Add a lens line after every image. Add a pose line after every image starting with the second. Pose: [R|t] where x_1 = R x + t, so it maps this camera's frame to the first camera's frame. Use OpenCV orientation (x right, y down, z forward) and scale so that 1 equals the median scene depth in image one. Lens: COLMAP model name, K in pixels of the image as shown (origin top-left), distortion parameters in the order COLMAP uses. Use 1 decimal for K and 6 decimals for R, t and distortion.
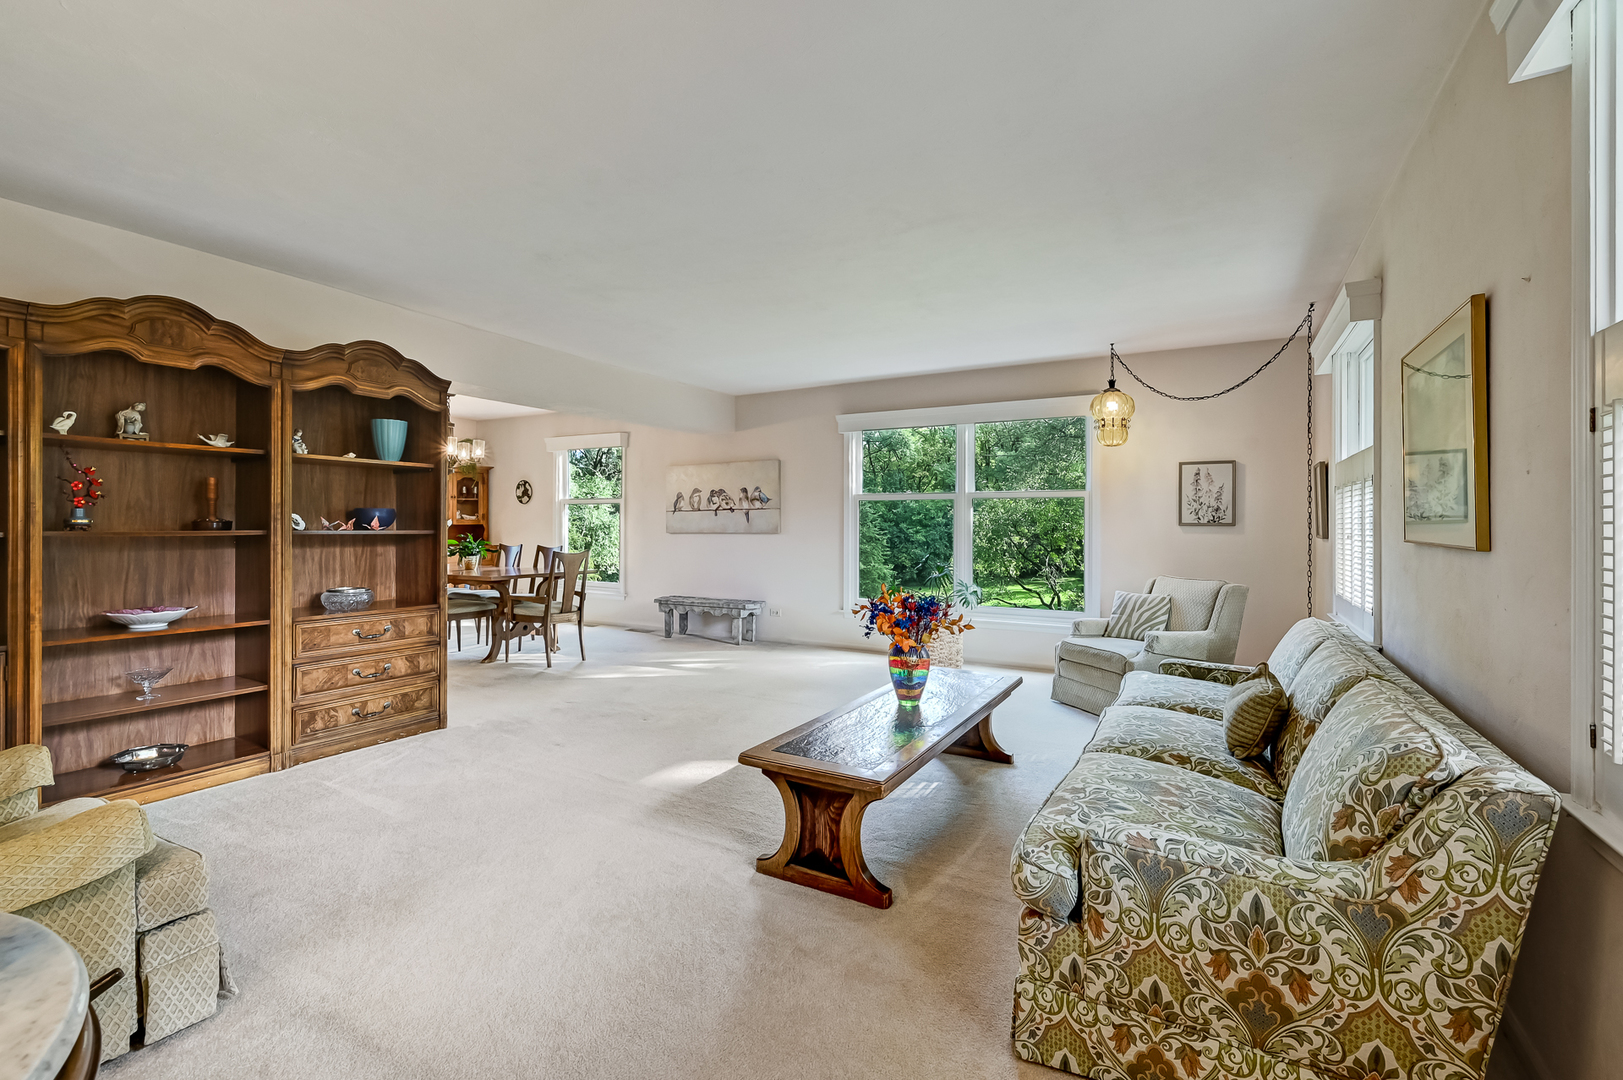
lens RADIAL K [[720.8, 0, 823.6], [0, 720.8, 533.3], [0, 0, 1]] dist [-0.000364, -0.000061]
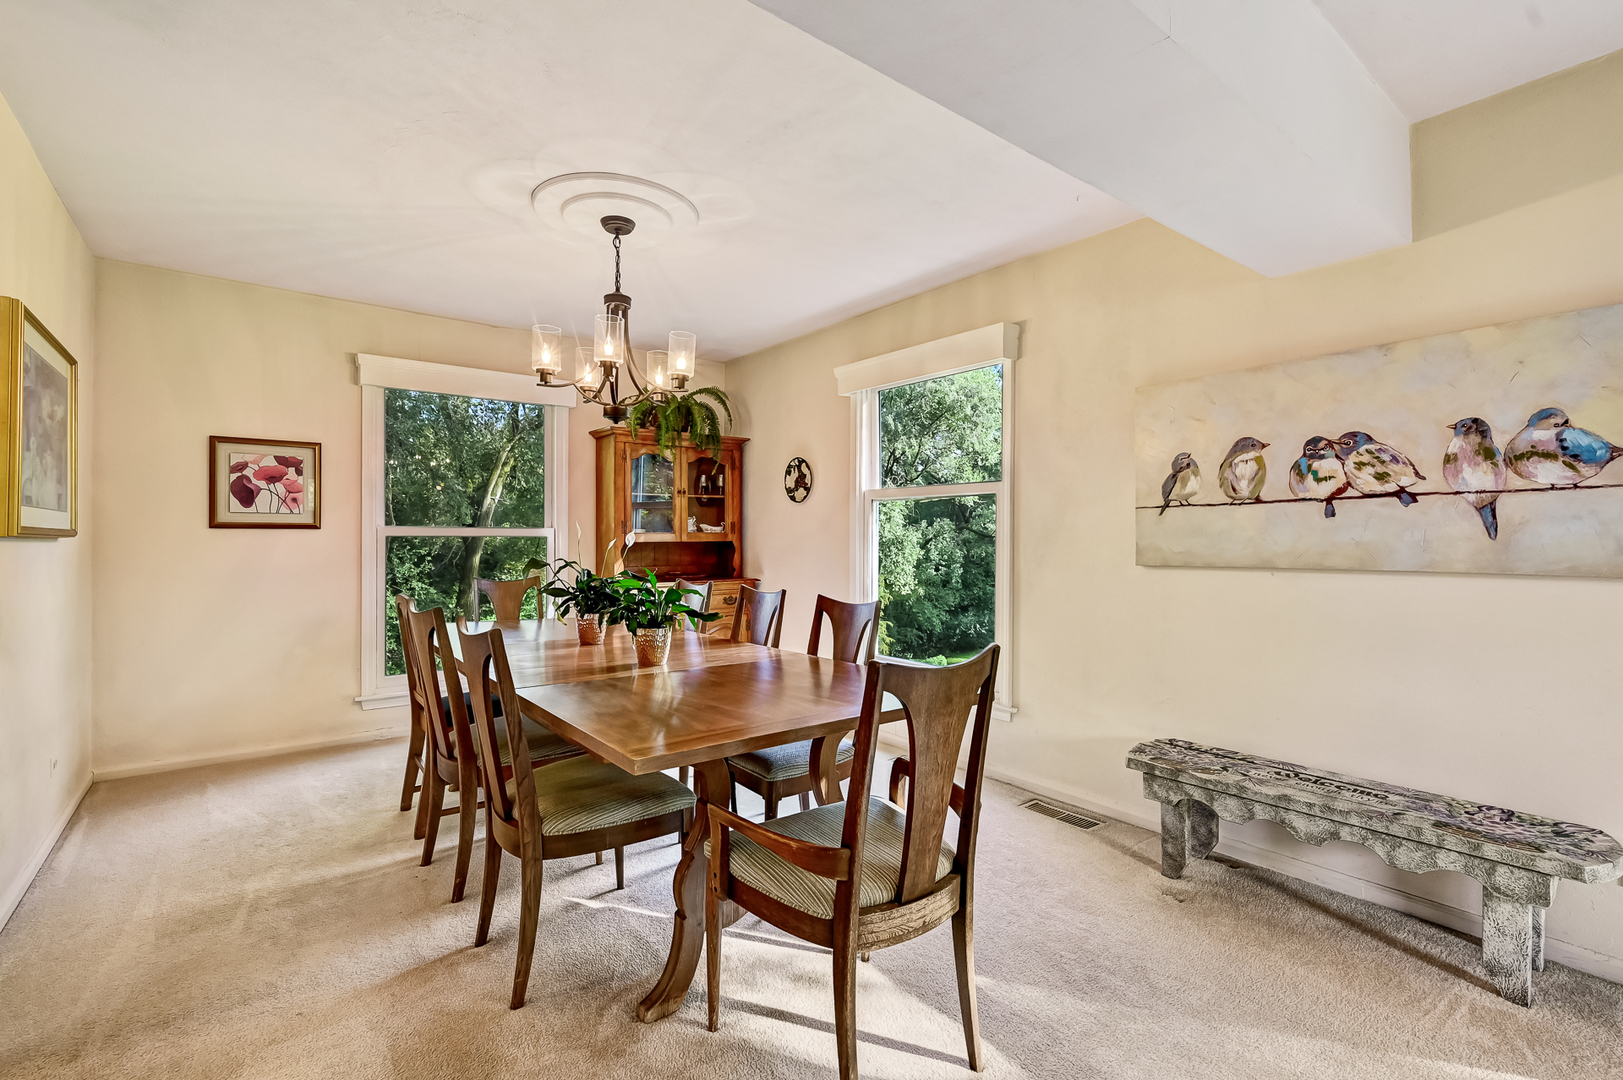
lens RADIAL K [[720.8, 0, 813.5], [0, 720.8, 543.7], [0, 0, 1]] dist [-0.000364, -0.000061]
pose [[0.921874, 0.000611, -0.387490, -0.236783], [-0.002289, 0.999990, -0.003868, -0.010306], [0.387484, 0.004453, 0.921866, 0.610912]]
